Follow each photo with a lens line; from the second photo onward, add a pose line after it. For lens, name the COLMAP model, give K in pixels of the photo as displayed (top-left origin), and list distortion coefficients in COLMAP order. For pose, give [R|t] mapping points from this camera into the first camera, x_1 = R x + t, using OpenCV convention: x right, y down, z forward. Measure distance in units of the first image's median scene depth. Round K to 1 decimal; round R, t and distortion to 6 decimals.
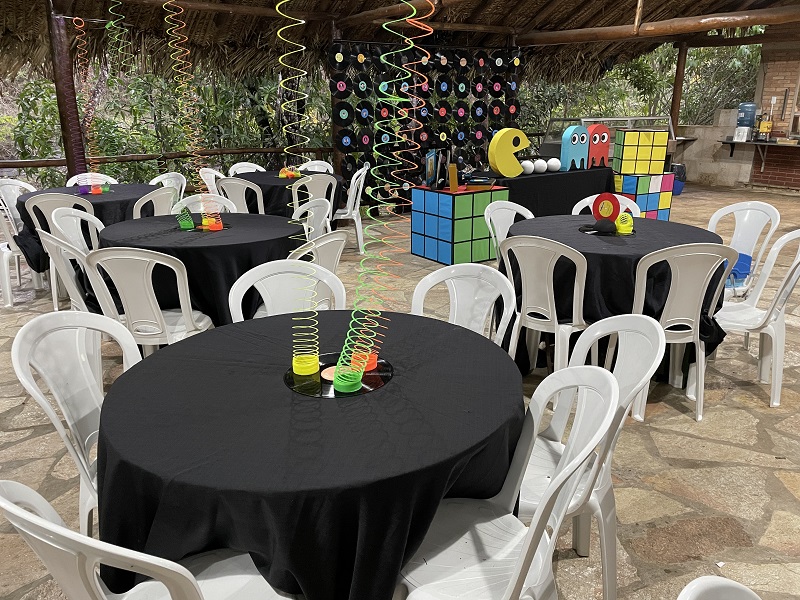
lens RADIAL K [[589.9, 0, 400.0], [0, 589.9, 300.0], [0, 0, 1]] dist [0.006053, -0.000206]
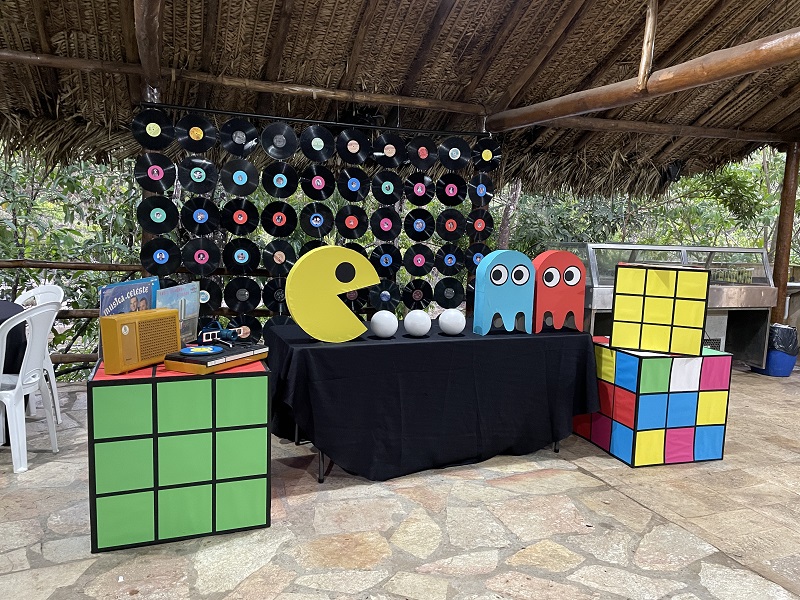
lens RADIAL K [[589.9, 0, 400.0], [0, 589.9, 300.0], [0, 0, 1]] dist [0.006053, -0.000206]
pose [[0.974374, 0.068292, -0.214315, 0.302554], [-0.110286, 0.975457, -0.190579, -0.136583], [0.196040, 0.209331, 0.957992, 0.471266]]
